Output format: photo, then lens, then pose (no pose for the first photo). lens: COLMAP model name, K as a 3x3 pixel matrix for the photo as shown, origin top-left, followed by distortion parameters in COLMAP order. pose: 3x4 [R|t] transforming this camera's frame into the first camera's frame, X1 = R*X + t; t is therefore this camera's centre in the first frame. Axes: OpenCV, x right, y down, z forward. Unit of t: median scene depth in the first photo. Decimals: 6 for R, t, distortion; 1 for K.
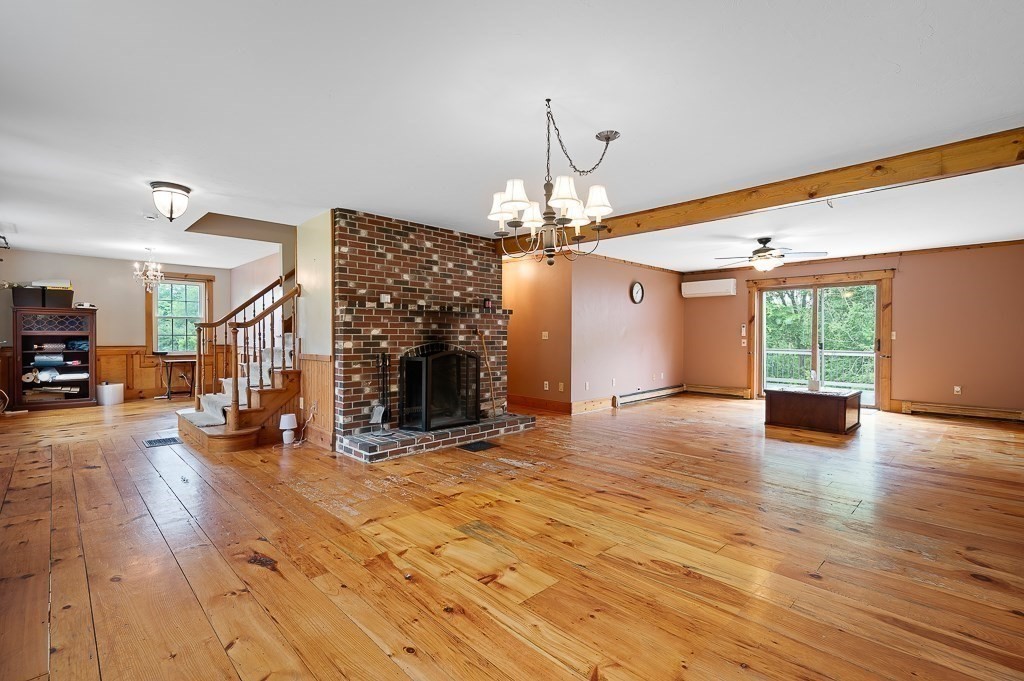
lens RADIAL K [[465.5, 0, 512.0], [0, 465.5, 340.5], [0, 0, 1]] dist [0.000476, -0.000130]
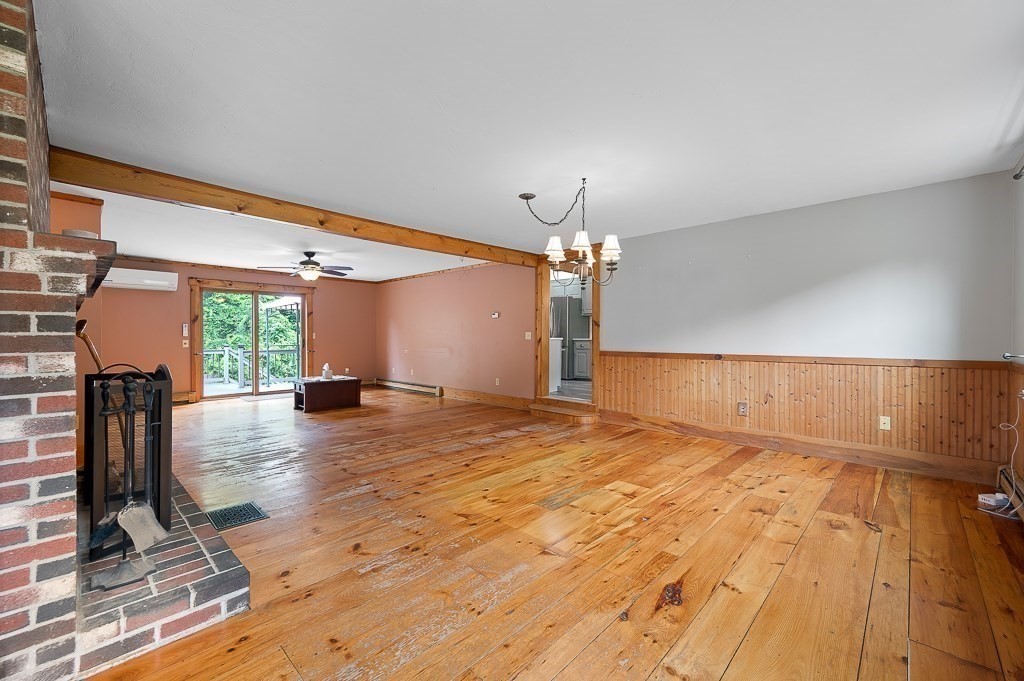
lens RADIAL K [[423.2, 0, 512.0], [0, 423.2, 340.5], [0, 0, 1]] dist [-0.001090, -0.000071]
pose [[-0.035959, -0.010276, 0.999300, -1.375061], [0.009101, 0.999902, 0.010610, -0.015959], [-0.999312, 0.009476, -0.035862, 1.385790]]
